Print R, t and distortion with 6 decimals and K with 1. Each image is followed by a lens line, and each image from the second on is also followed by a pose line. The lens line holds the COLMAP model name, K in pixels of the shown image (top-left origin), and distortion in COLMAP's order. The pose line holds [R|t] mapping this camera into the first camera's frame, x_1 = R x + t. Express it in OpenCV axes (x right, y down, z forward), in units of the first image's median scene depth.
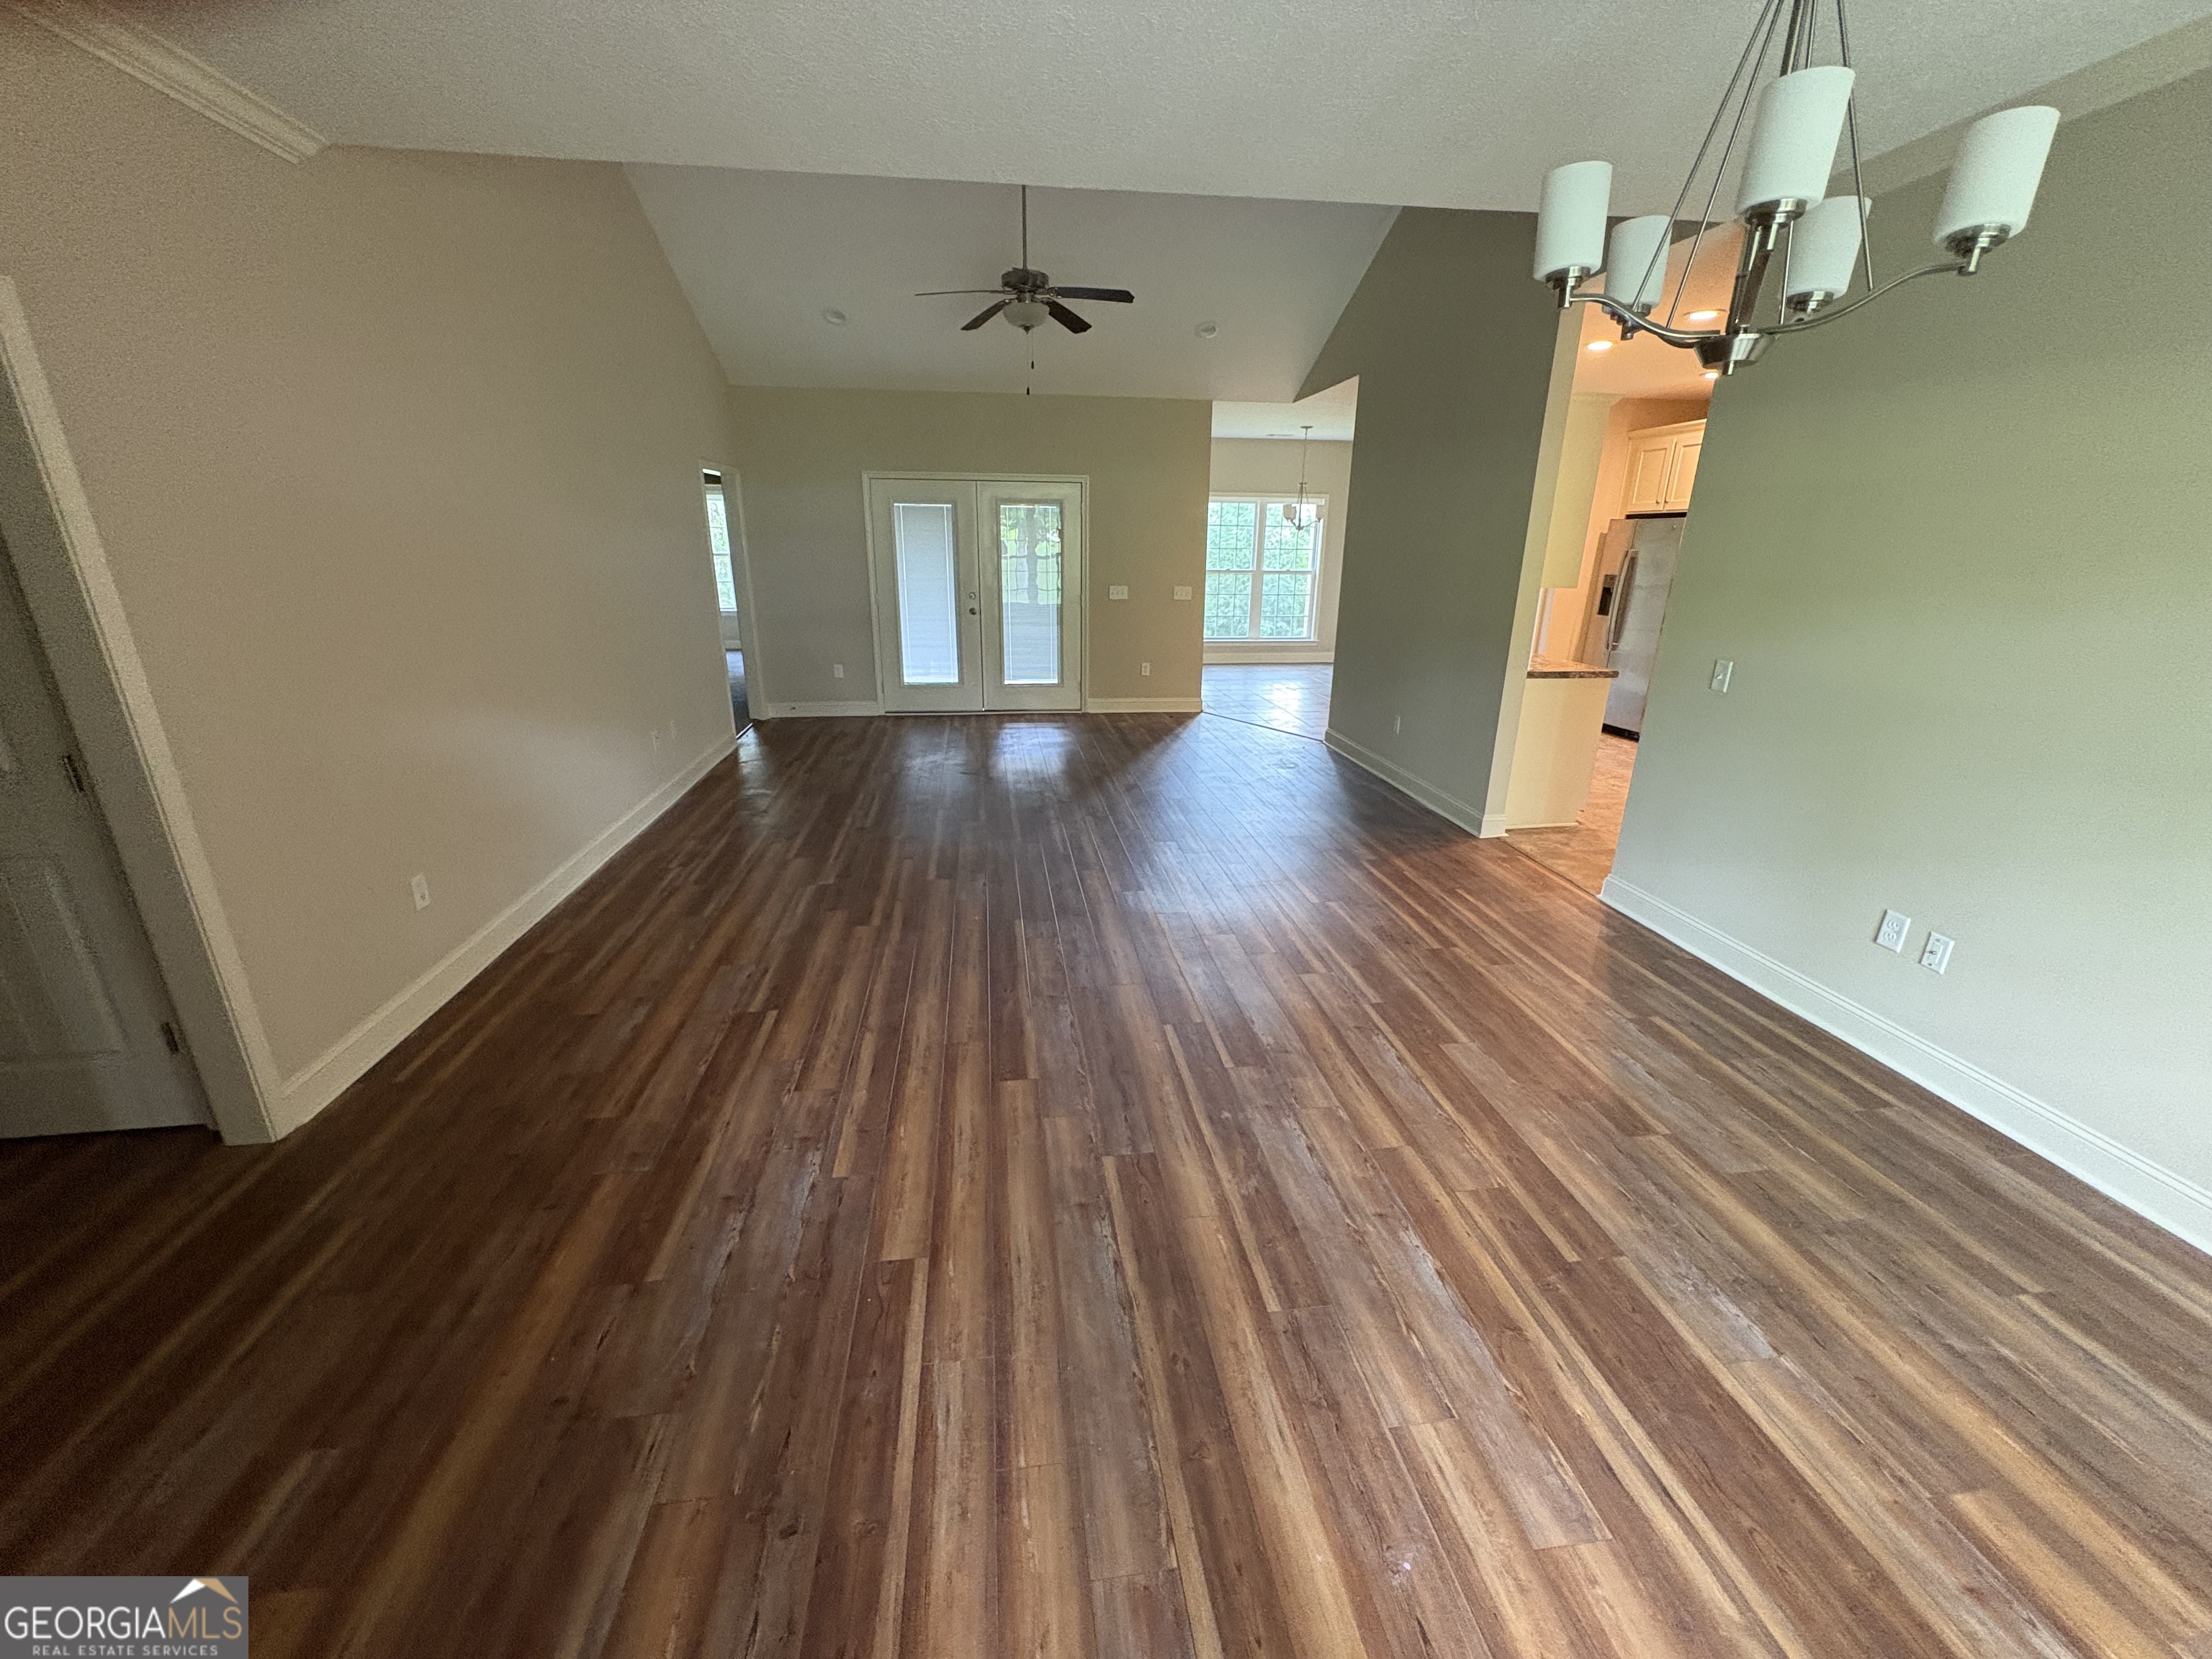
lens RADIAL K [[885.2, 0, 1106.6], [0, 885.2, 834.9], [0, 0, 1]] dist [0.002726, -0.000093]
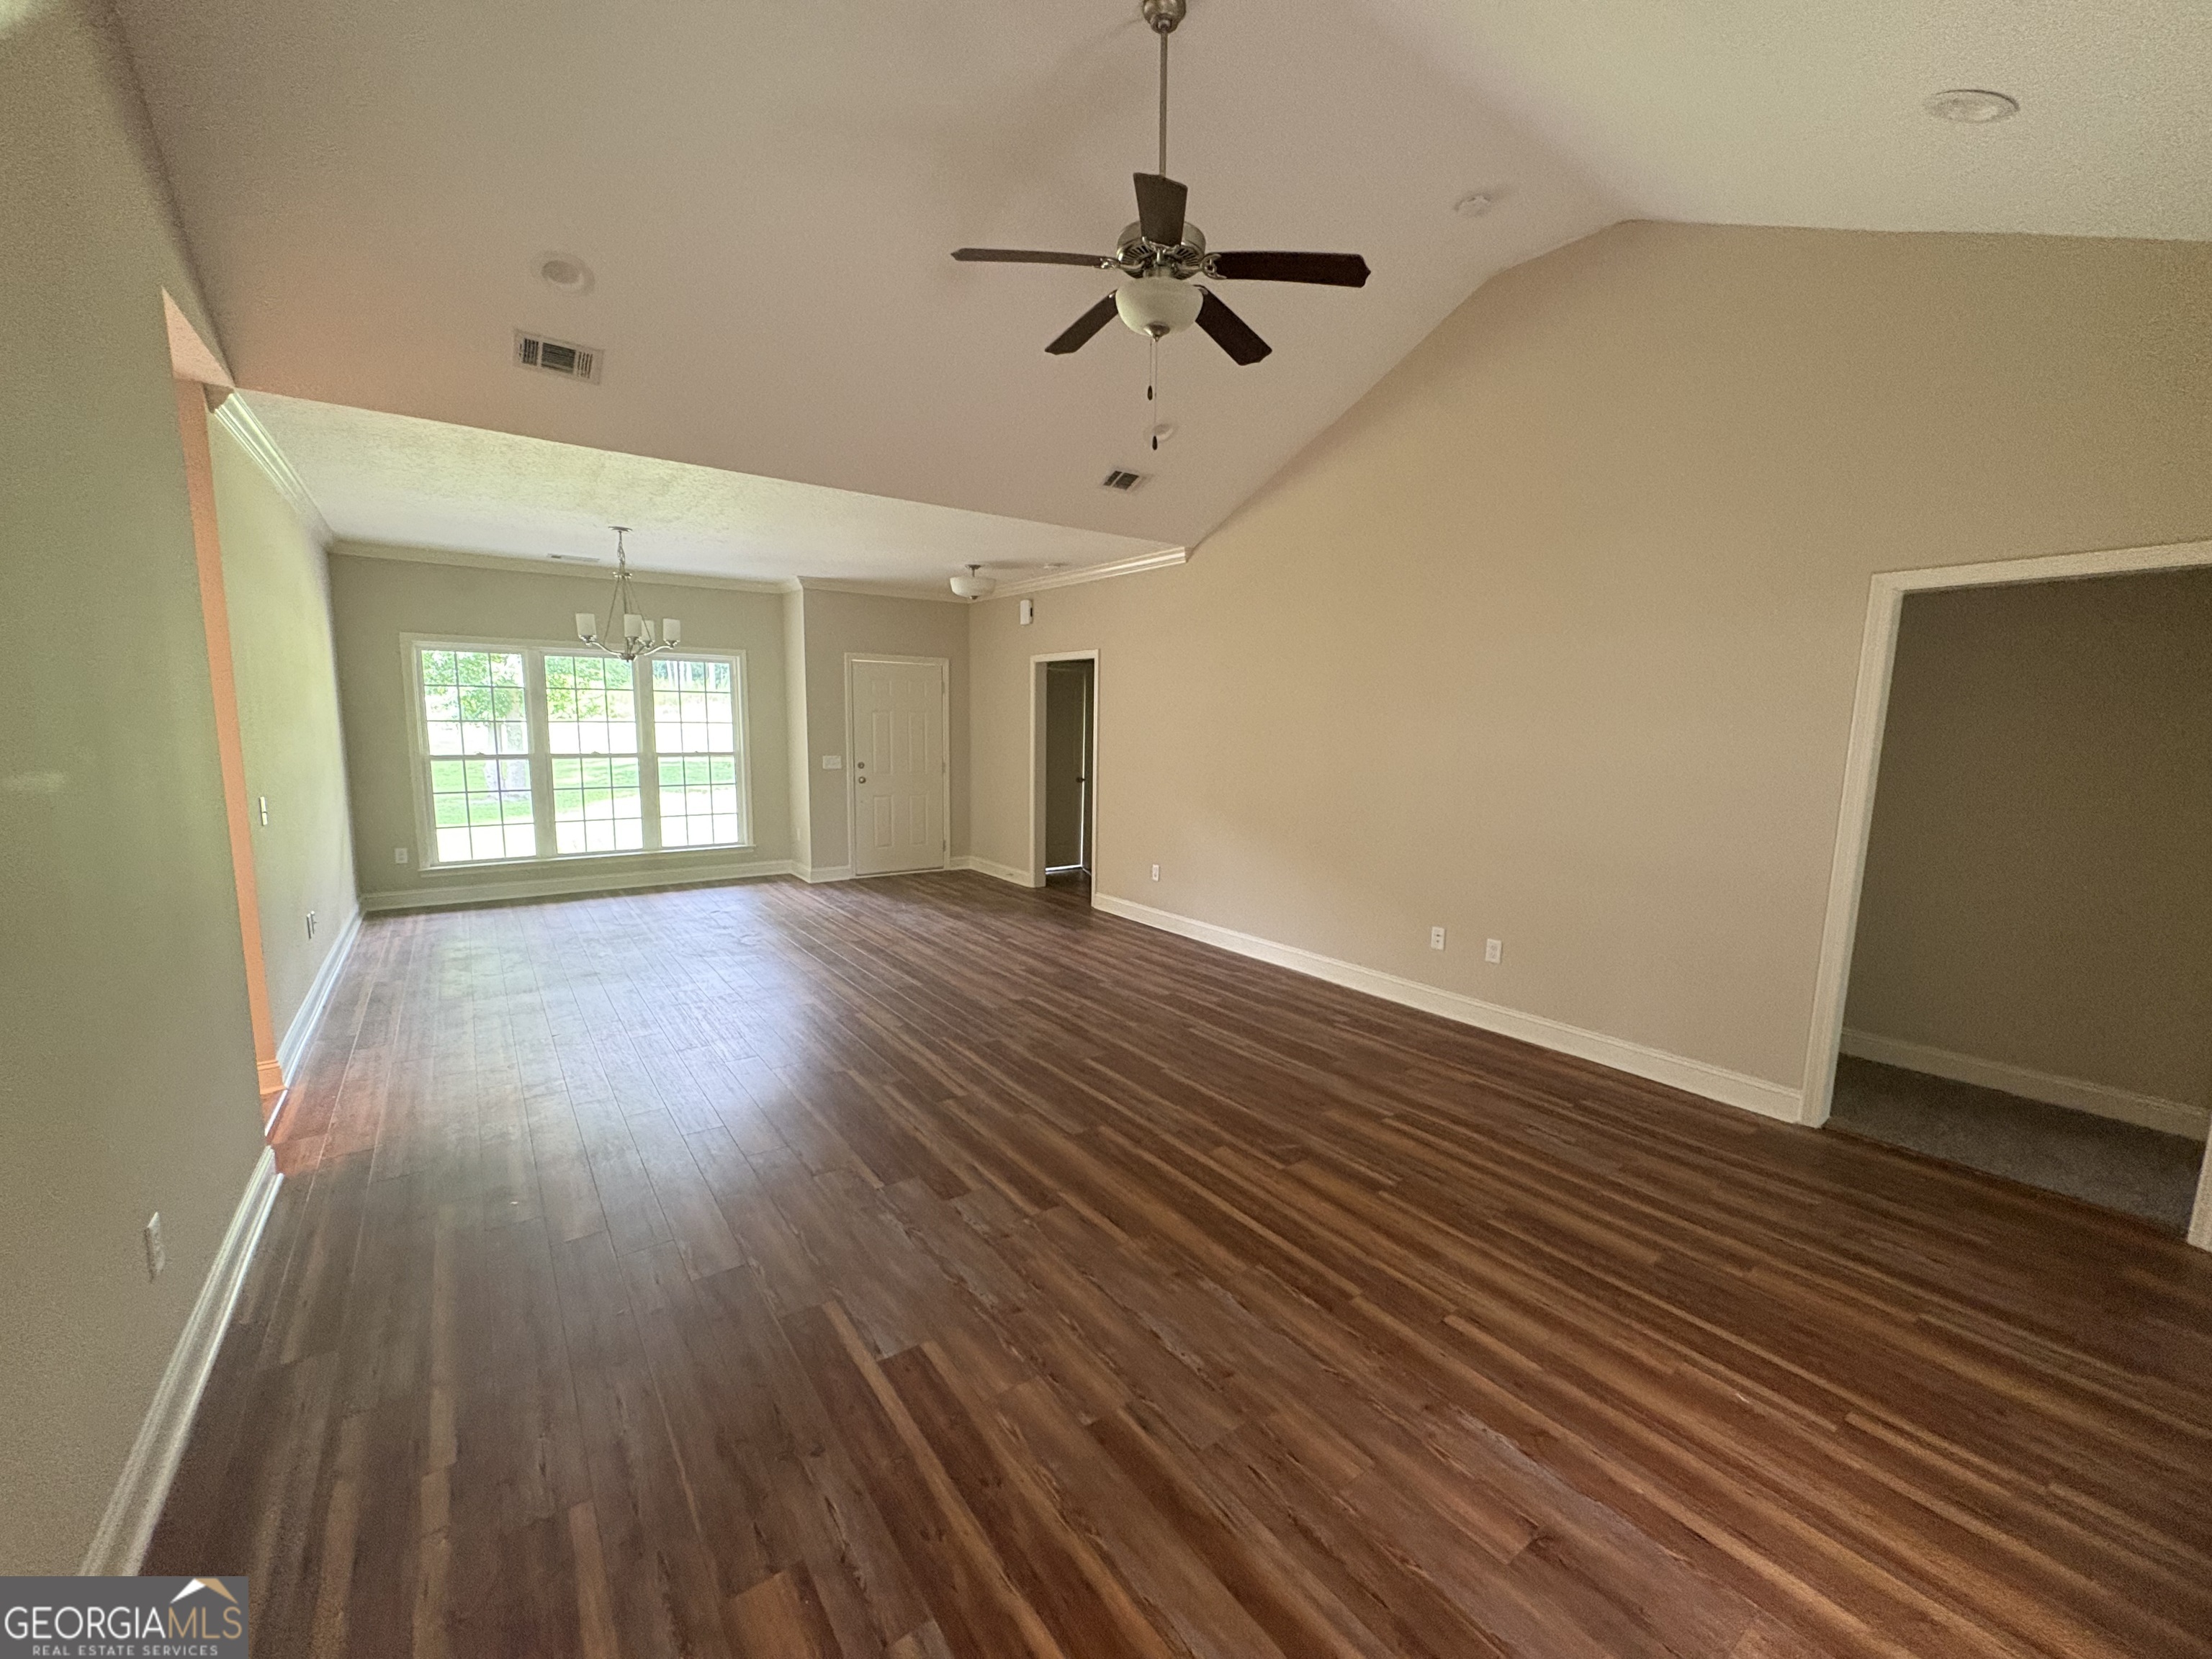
lens RADIAL K [[885.2, 0, 1106.6], [0, 885.2, 834.9], [0, 0, 1]] dist [0.002726, -0.000093]
pose [[-0.878105, 0.041186, -0.476693, 0.283901], [-0.175462, 0.899161, 0.400903, -0.699036], [0.445135, 0.435676, -0.782331, 2.107857]]
